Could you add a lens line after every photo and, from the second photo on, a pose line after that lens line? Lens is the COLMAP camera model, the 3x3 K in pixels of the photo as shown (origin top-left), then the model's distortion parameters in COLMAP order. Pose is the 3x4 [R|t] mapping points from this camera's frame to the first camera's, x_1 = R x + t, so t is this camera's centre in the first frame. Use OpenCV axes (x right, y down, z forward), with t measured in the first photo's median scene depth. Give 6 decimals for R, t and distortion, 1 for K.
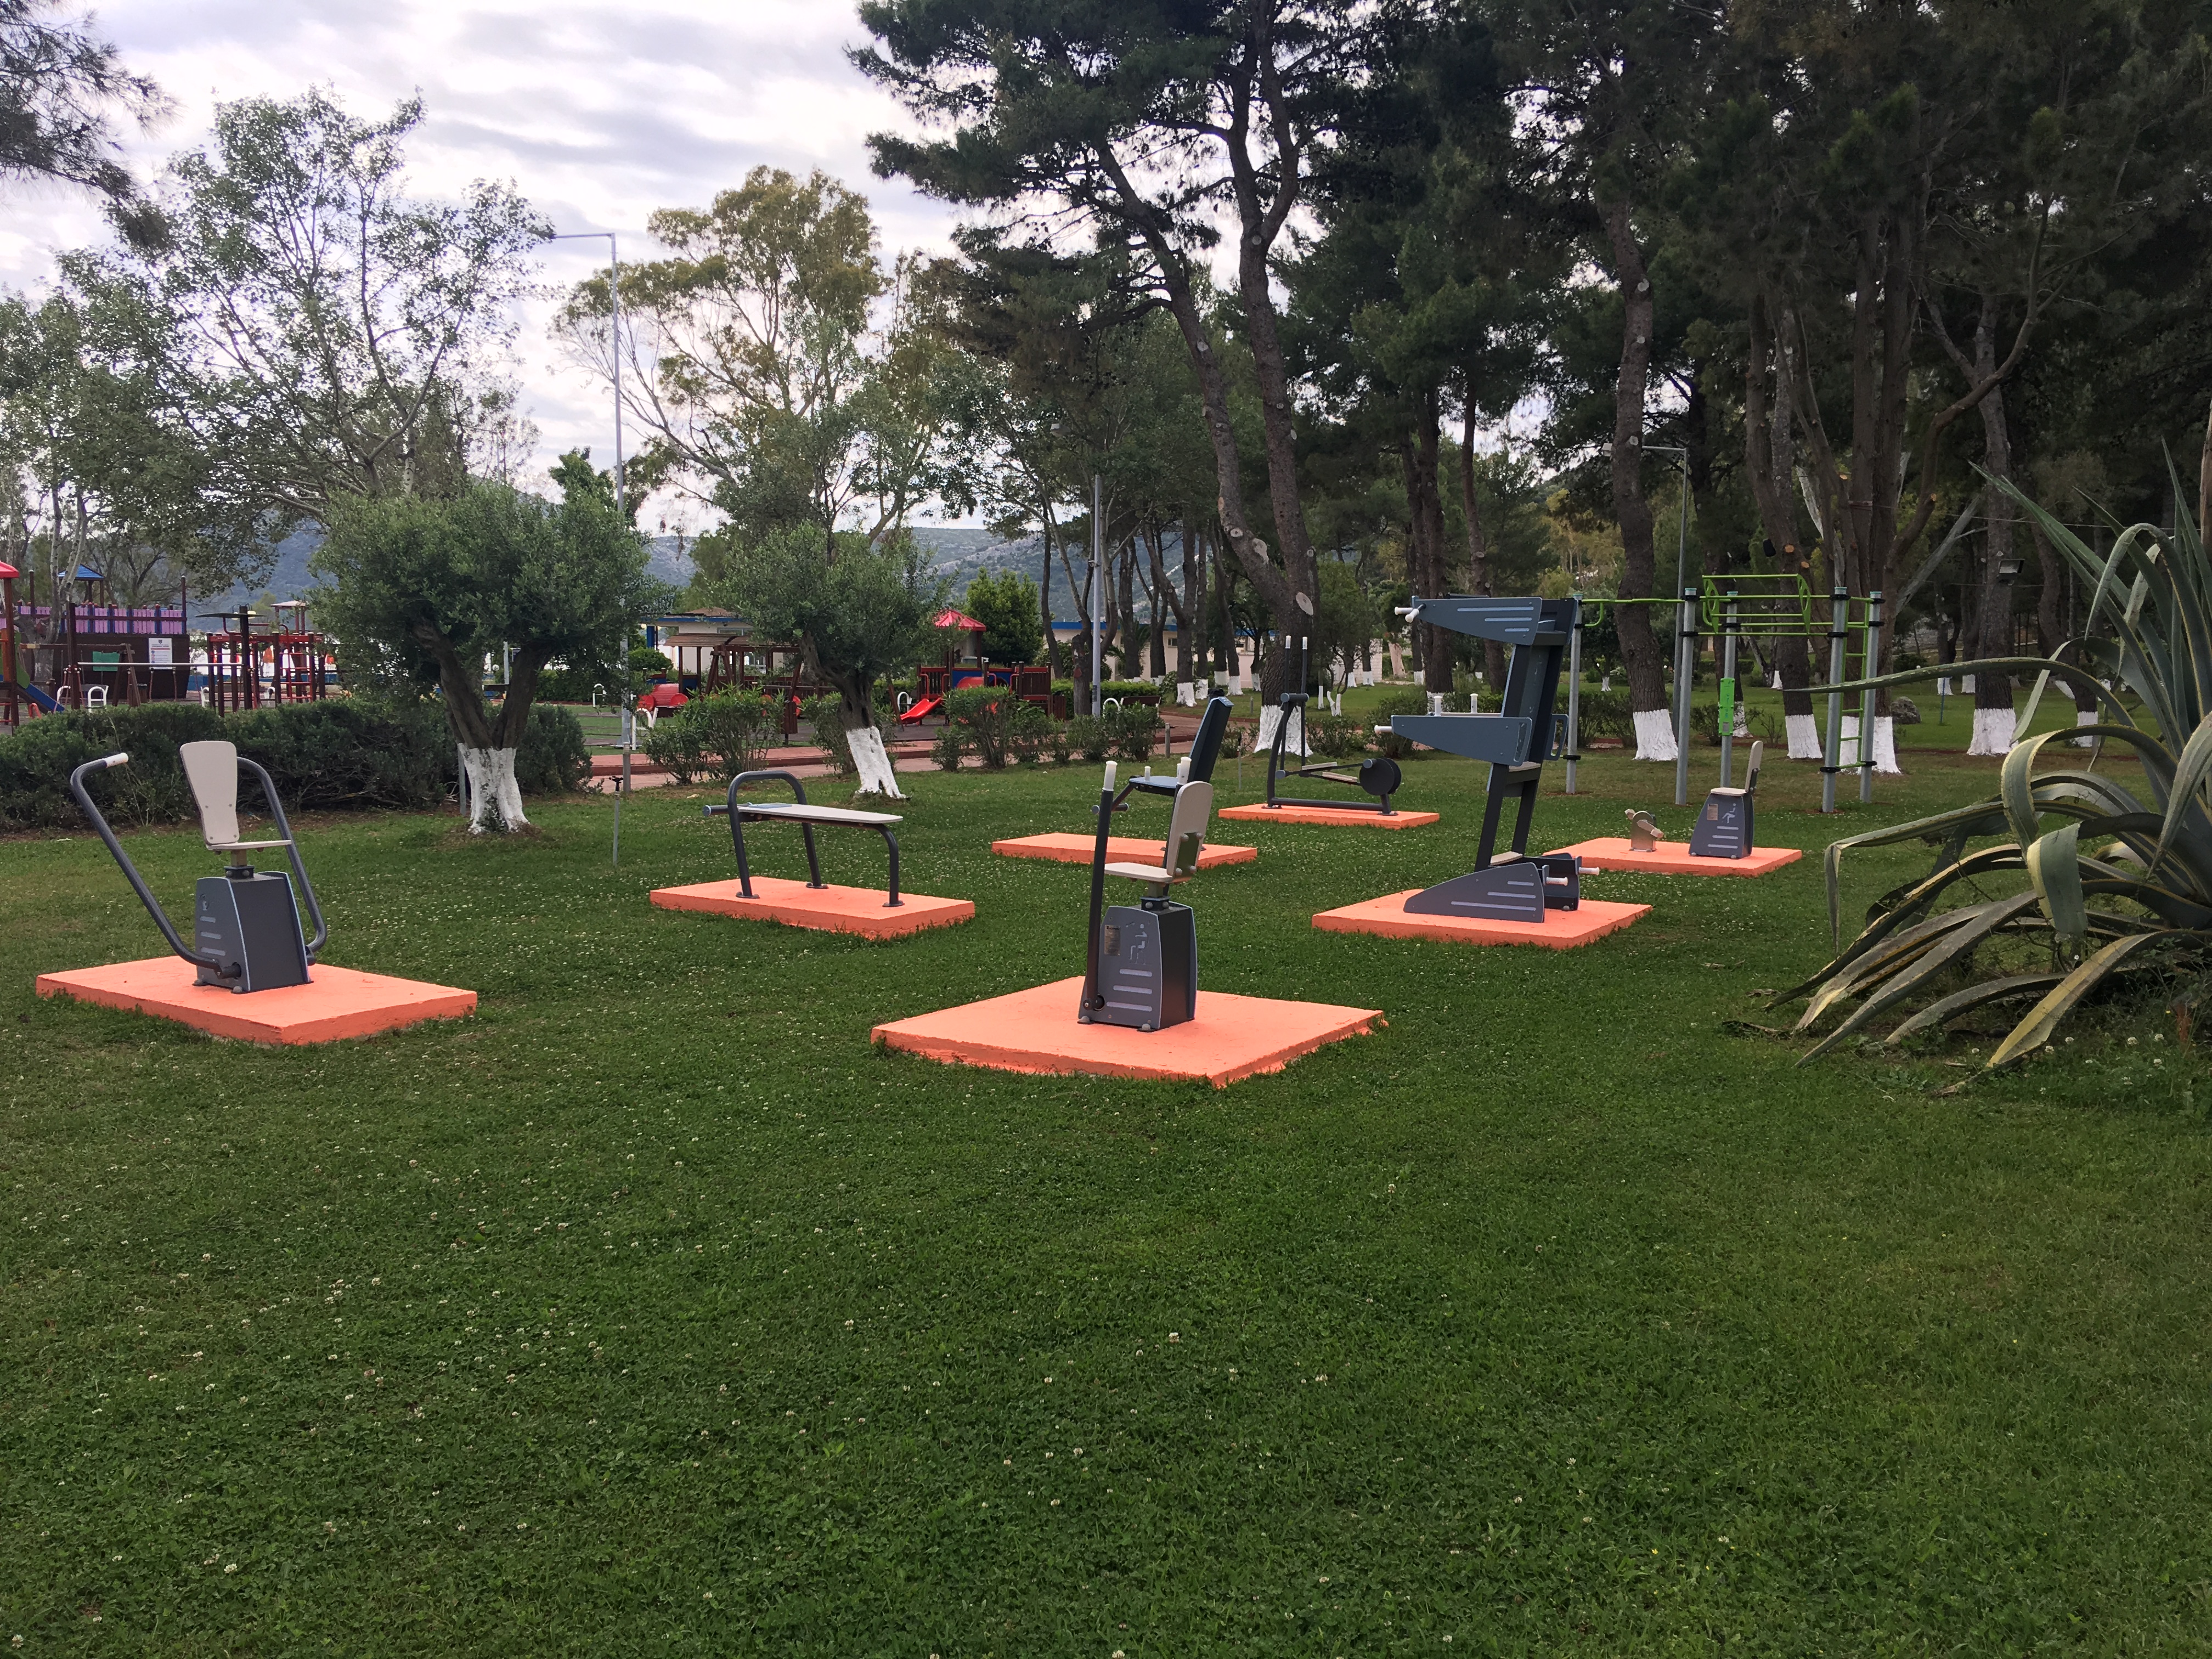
lens RADIAL K [[1863.8, 0, 1102.1], [0, 1863.8, 839.8], [0, 0, 1]] dist [0.020861, 0.001221]
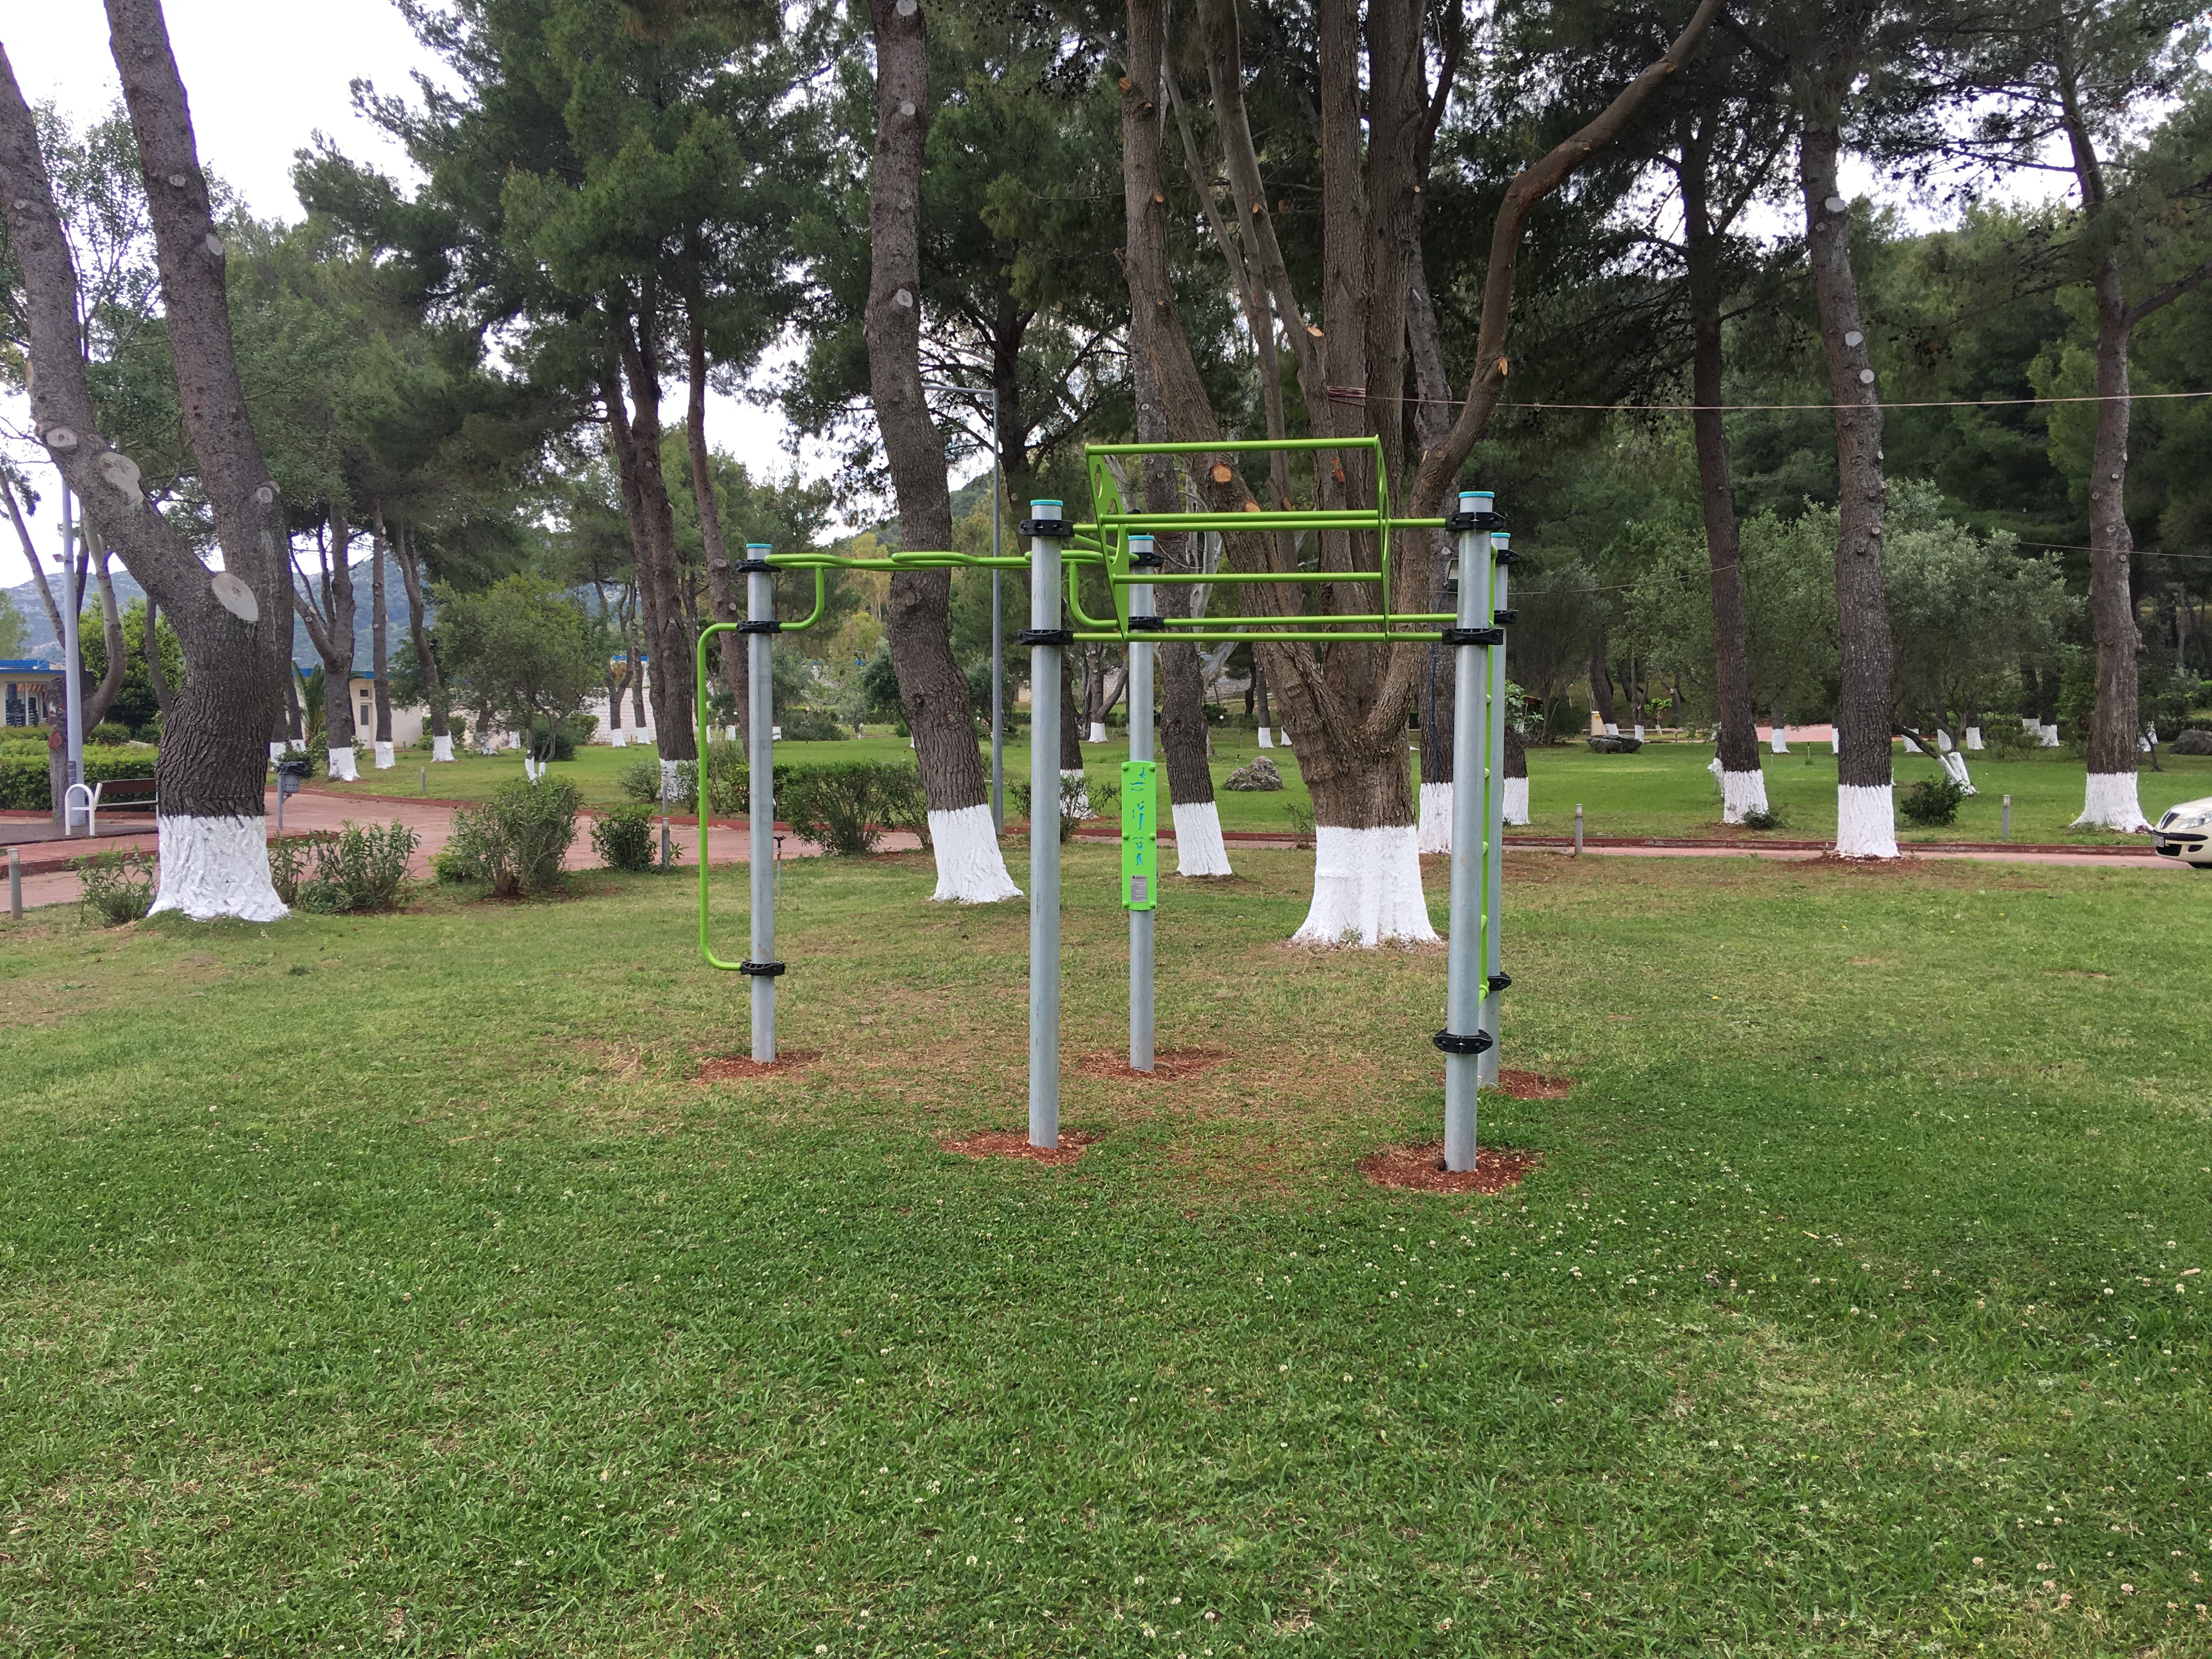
lens RADIAL K [[1863.8, 0, 1111.5], [0, 1863.8, 833.9], [0, 0, 1]] dist [0.020861, 0.001221]
pose [[0.934723, -0.030742, 0.354046, 0.146099], [0.041805, 0.998846, -0.023639, -0.047283], [-0.352910, 0.036897, 0.934929, 0.488004]]
